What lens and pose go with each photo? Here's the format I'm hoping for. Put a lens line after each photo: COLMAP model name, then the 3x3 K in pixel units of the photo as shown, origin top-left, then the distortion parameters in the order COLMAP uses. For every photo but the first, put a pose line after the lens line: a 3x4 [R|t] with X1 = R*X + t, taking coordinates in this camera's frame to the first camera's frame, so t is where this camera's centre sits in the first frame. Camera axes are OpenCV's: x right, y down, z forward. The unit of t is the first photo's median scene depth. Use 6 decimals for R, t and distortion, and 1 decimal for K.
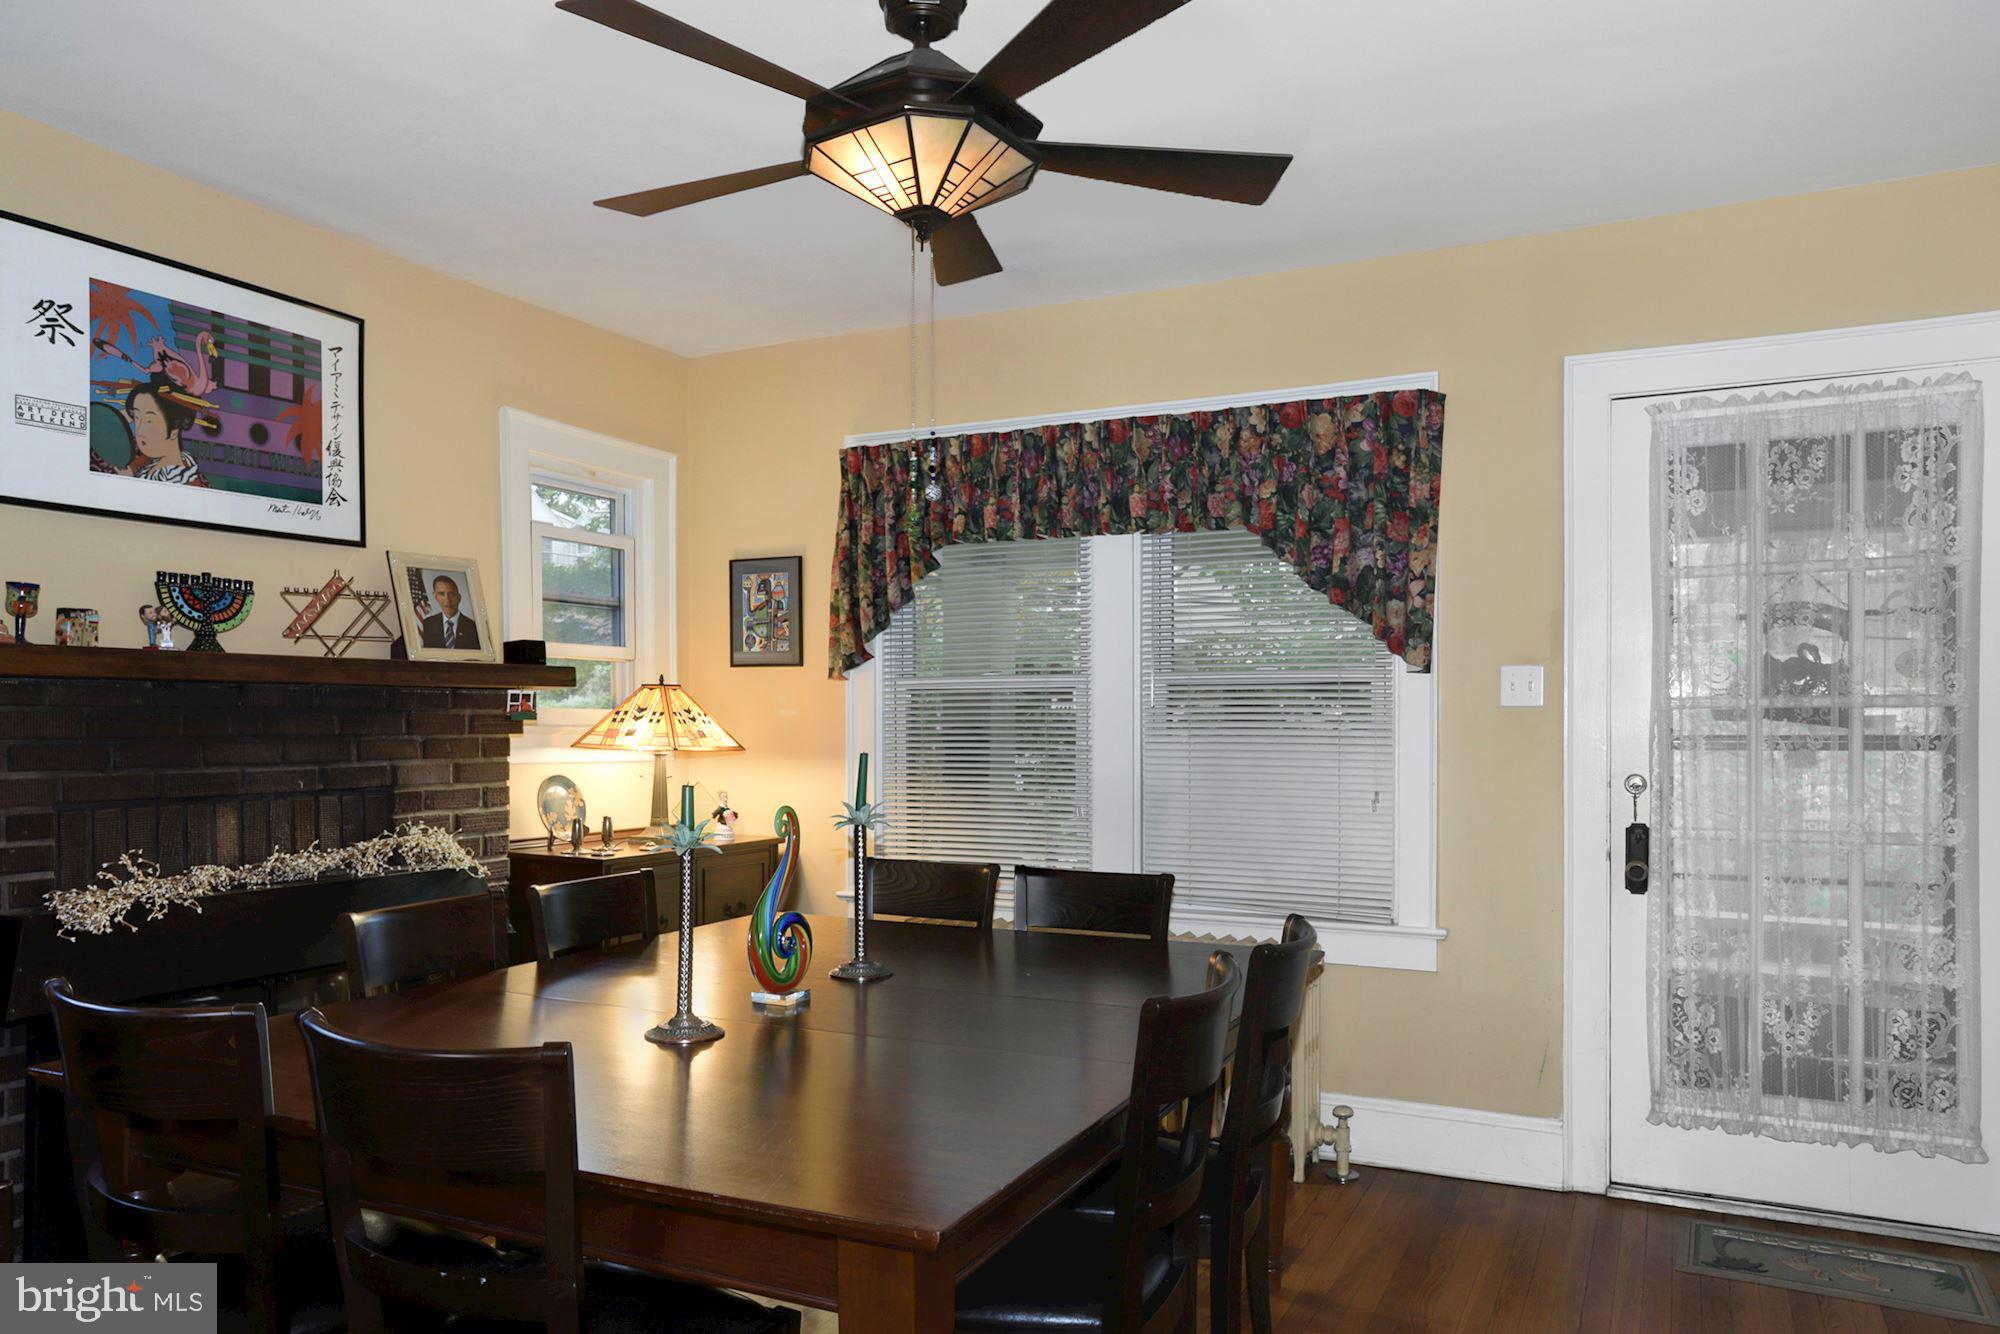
lens RADIAL K [[1441.7, 0, 1005.3], [0, 1441.7, 736.1], [0, 0, 1]] dist [0.000388, 0.005608]
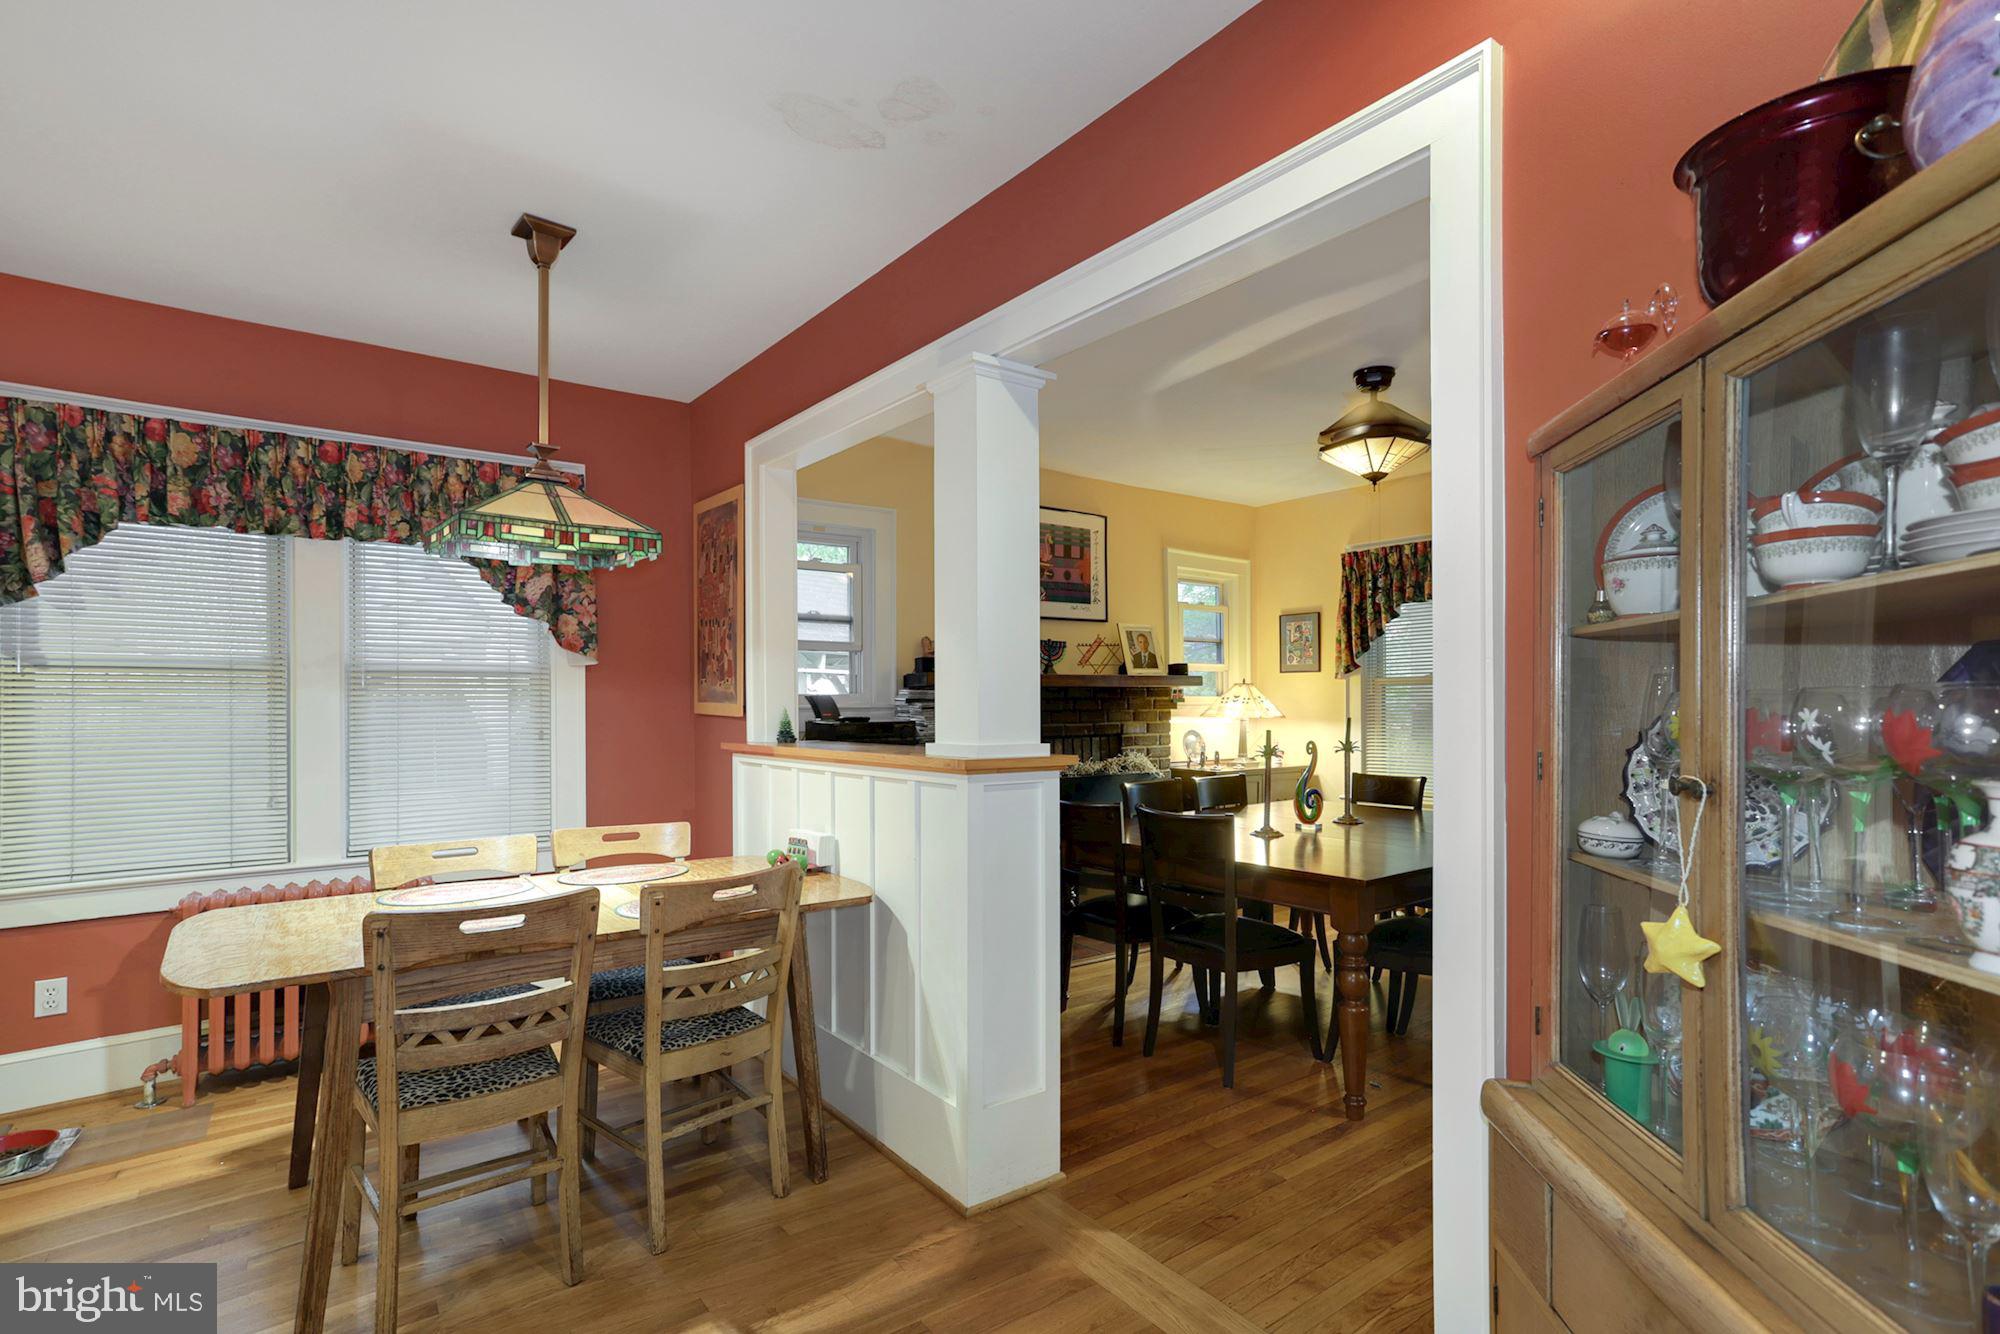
lens RADIAL K [[990.1, 0, 987.7], [0, 990.1, 718.0], [0, 0, 1]] dist [-0.038155, 0.018764]
pose [[0.893082, 0.001091, -0.449893, 0.054726], [0.000882, 0.999991, 0.004176, 0.004746], [0.449893, -0.004127, 0.893073, -0.369824]]
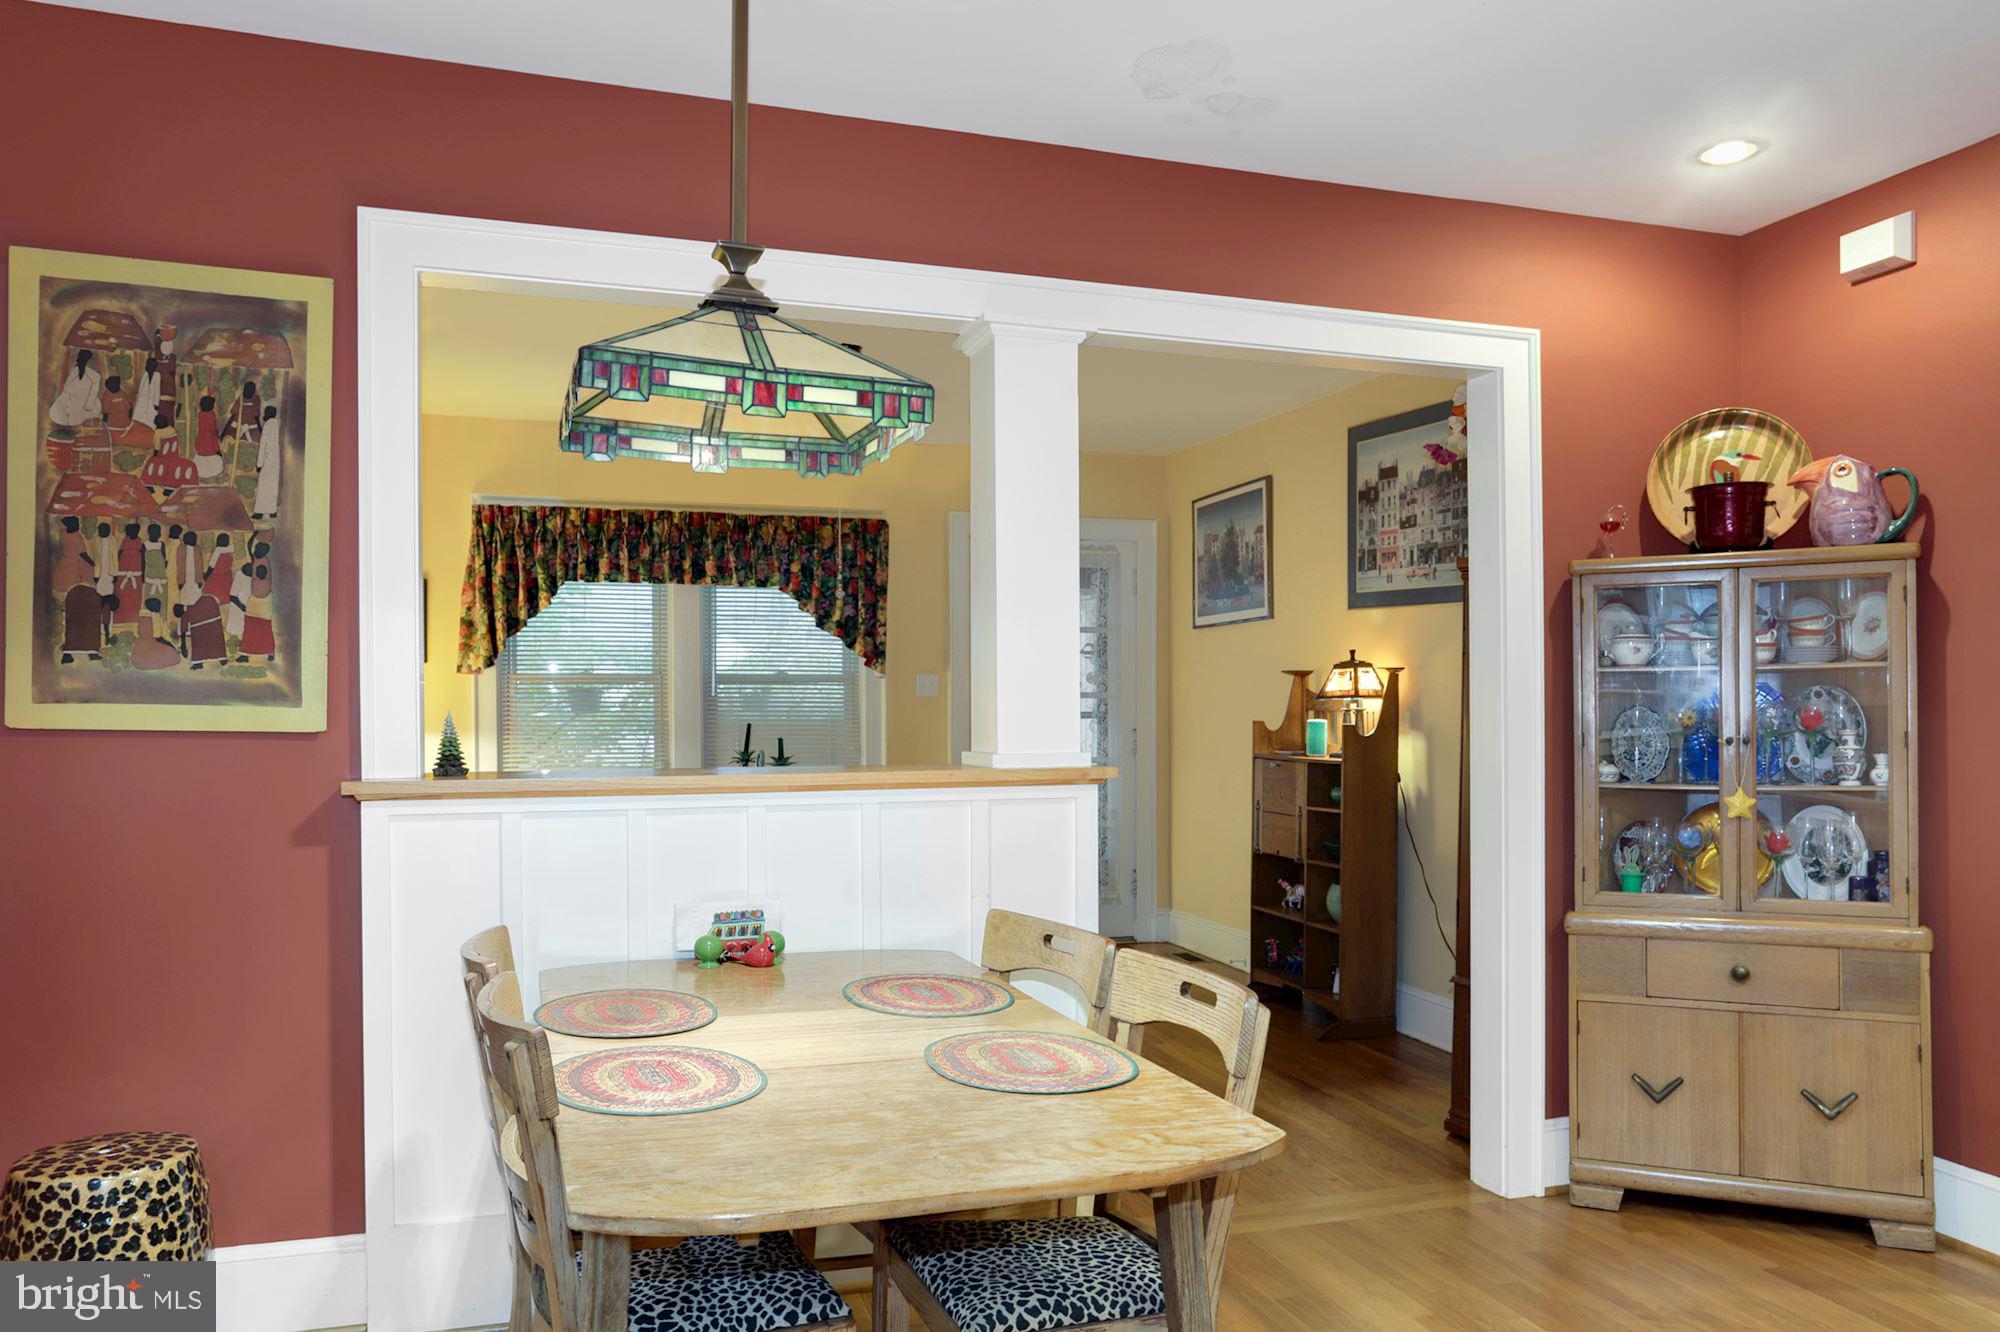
lens RADIAL K [[1441.7, 0, 1027.4], [0, 1441.7, 708.5], [0, 0, 1]] dist [0.000388, 0.005608]
pose [[0.708828, -0.002716, 0.705376, -0.811603], [0.006721, 0.999973, -0.002903, 0.000454], [-0.705350, 0.006799, 0.708827, -0.378297]]
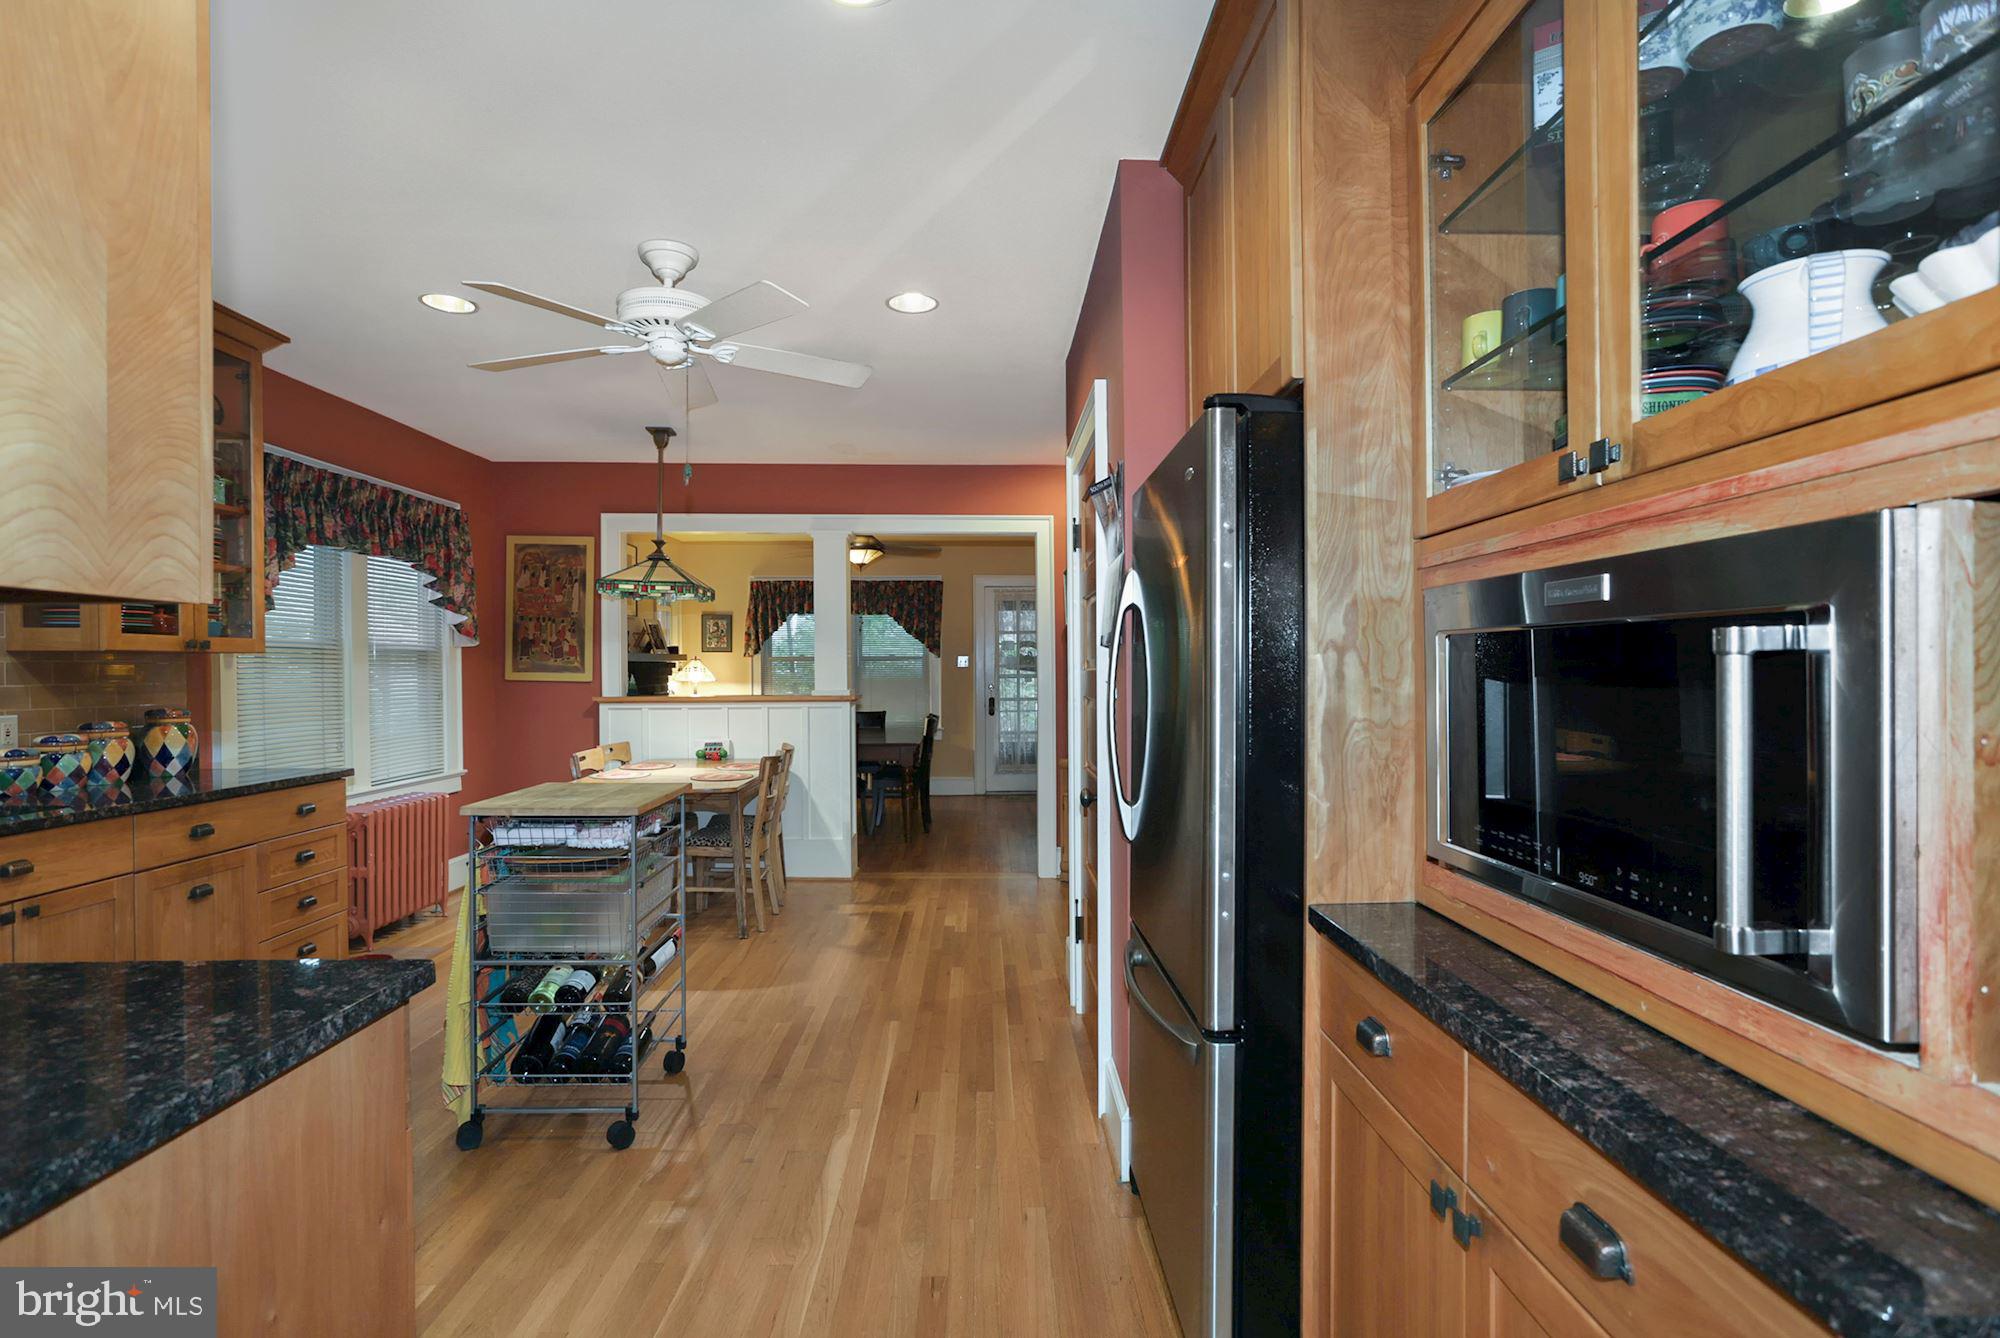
lens RADIAL K [[990.1, 0, 1014.0], [0, 990.1, 670.2], [0, 0, 1]] dist [-0.038155, 0.018764]
pose [[0.879934, -0.002364, 0.475089, -0.706873], [0.005513, 0.999971, -0.005236, 0.001875], [-0.475063, 0.007226, 0.879922, -1.252212]]
